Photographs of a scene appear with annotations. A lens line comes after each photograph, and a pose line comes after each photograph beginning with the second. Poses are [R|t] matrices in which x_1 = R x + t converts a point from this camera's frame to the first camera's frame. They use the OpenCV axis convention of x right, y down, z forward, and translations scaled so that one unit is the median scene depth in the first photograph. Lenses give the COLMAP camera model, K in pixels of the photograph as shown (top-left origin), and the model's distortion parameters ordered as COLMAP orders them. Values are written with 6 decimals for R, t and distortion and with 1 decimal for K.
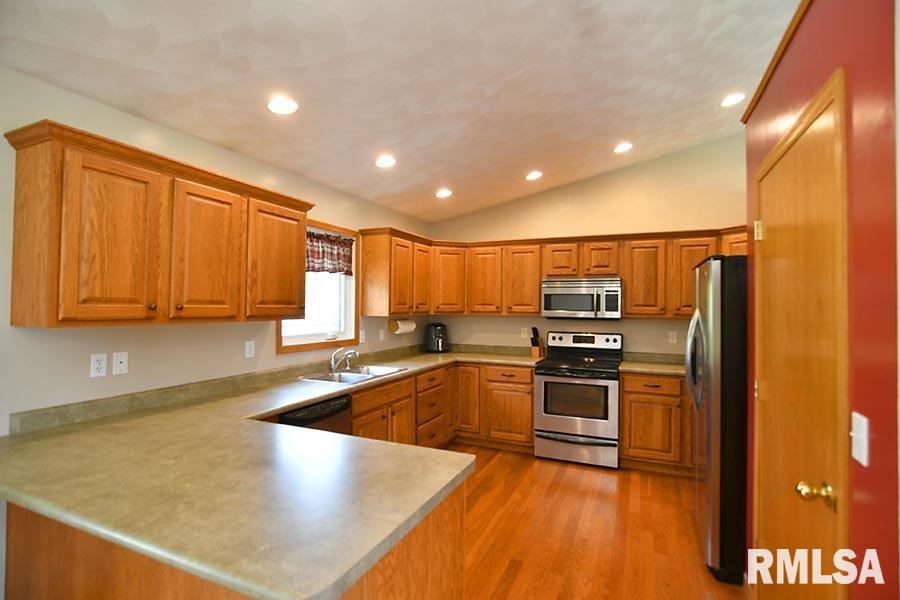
lens RADIAL K [[439.4, 0, 450.0], [0, 439.4, 300.0], [0, 0, 1]] dist [-0.020713, 0.000553]
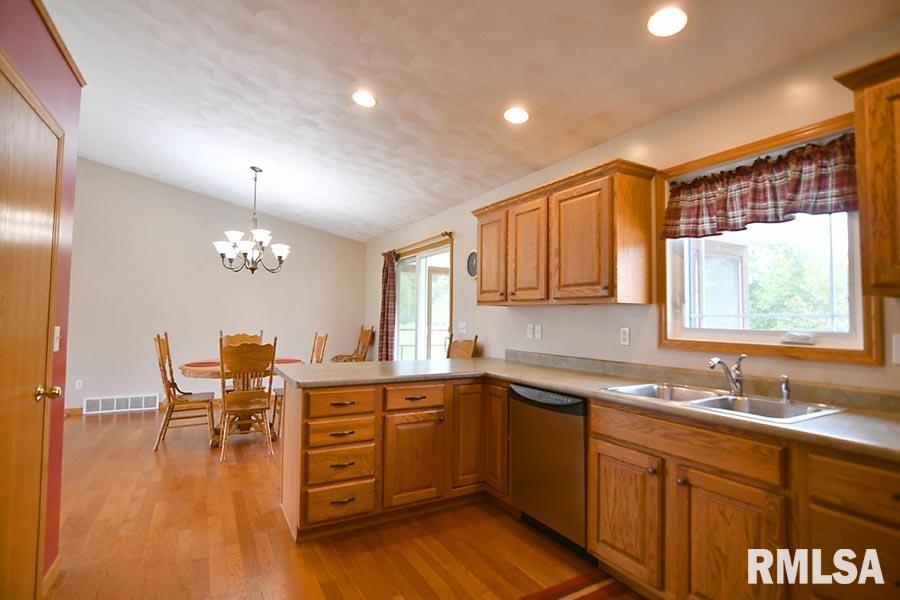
lens RADIAL K [[439.4, 0, 450.0], [0, 439.4, 300.0], [0, 0, 1]] dist [-0.020713, 0.000553]
pose [[-0.596606, -0.049792, -0.800988, 0.423088], [-0.010701, 0.998478, -0.054097, 0.073293], [0.802463, -0.023703, -0.596231, 1.032402]]
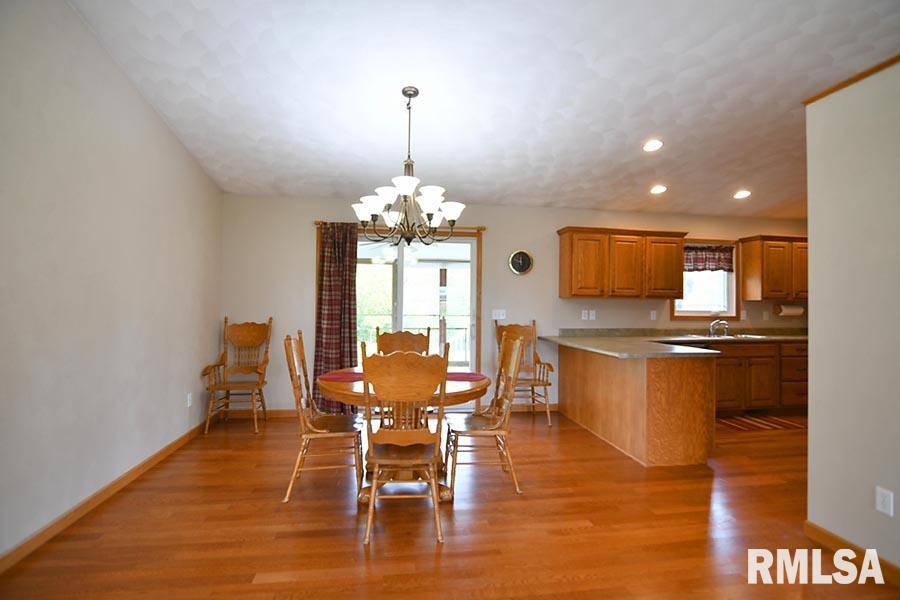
lens RADIAL K [[439.4, 0, 450.0], [0, 439.4, 300.0], [0, 0, 1]] dist [-0.020713, 0.000553]
pose [[0.532038, -0.011366, -0.846644, 0.537774], [0.003633, 0.999931, -0.011140, 0.053168], [0.846713, 0.002851, 0.532043, -0.587939]]
